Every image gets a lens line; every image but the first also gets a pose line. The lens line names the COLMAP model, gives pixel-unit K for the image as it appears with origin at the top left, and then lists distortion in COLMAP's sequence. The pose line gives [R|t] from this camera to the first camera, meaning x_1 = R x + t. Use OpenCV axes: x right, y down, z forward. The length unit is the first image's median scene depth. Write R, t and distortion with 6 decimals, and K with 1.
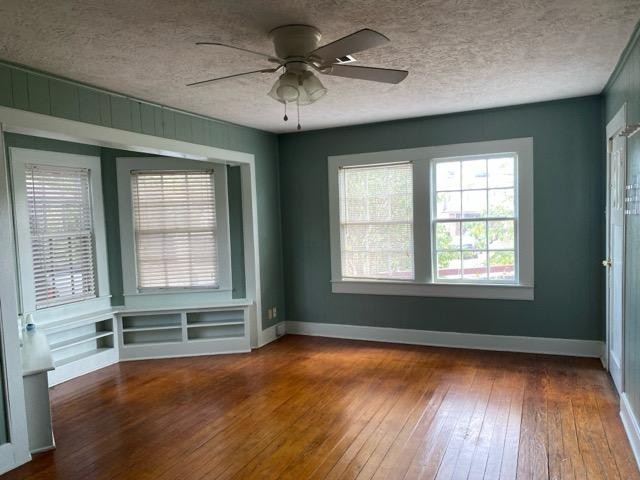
lens RADIAL K [[492.3, 0, 325.7], [0, 492.3, 237.7], [0, 0, 1]] dist [0.024423, -0.006683]
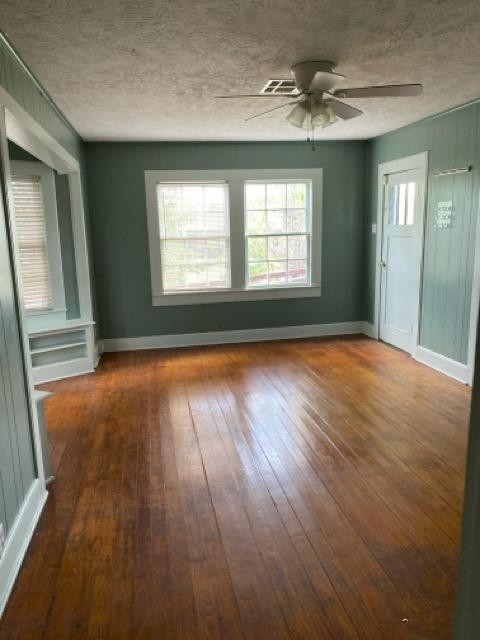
lens RADIAL K [[492.3, 0, 241.6], [0, 492.3, 324.3], [0, 0, 1]] dist [0.024423, -0.006683]
pose [[0.818310, -0.101501, 0.565745, -0.461715], [0.026869, 0.989963, 0.138746, 0.010710], [-0.574149, -0.098336, 0.812824, 0.043503]]
